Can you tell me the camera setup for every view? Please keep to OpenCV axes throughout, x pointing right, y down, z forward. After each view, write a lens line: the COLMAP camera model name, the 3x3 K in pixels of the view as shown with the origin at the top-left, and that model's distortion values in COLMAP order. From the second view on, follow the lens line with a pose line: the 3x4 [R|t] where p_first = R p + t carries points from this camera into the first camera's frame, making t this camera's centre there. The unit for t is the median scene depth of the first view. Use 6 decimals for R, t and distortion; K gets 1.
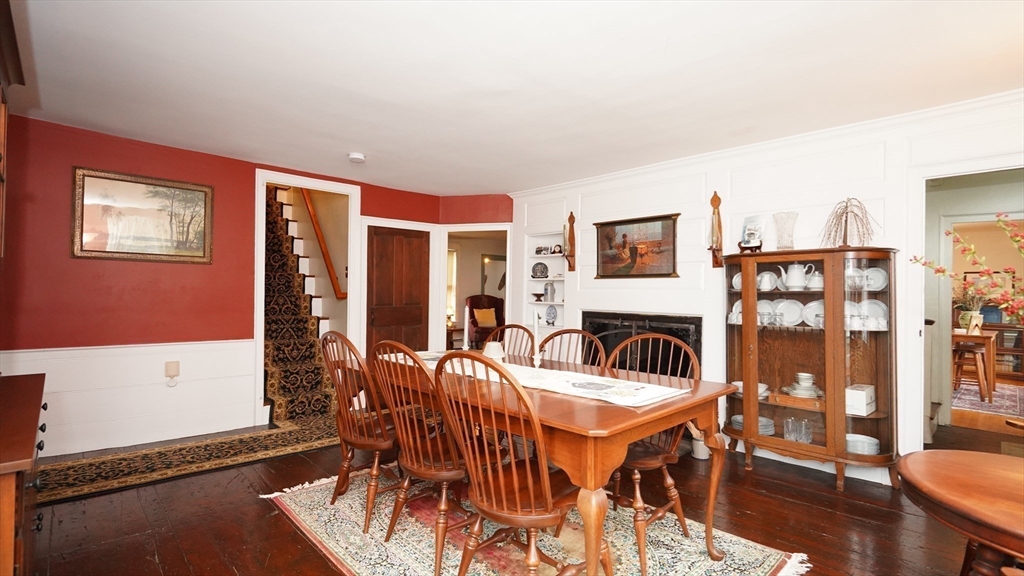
lens RADIAL K [[464.5, 0, 518.7], [0, 464.5, 284.2], [0, 0, 1]] dist [-0.000459, -0.000043]
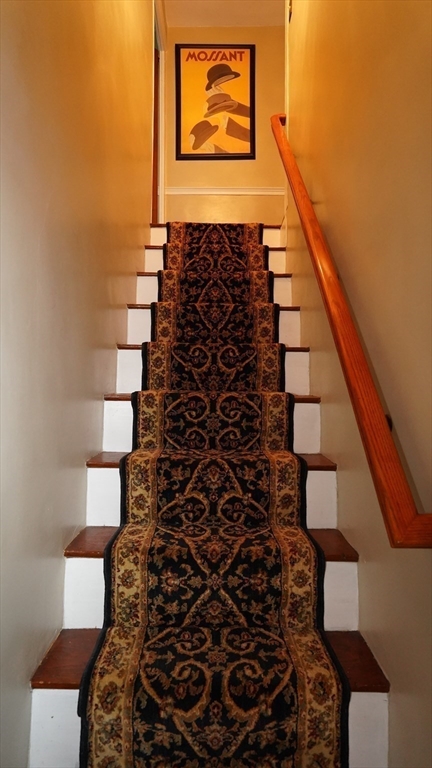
lens RADIAL K [[379.3, 0, 215.4], [0, 379.3, 384.6], [0, 0, 1]] dist [0.004293, 0.000321]
pose [[0.715916, -0.008431, -0.698135, -0.347025], [0.005705, 0.999964, -0.006227, -0.033130], [0.698163, 0.000475, 0.715939, 0.871648]]
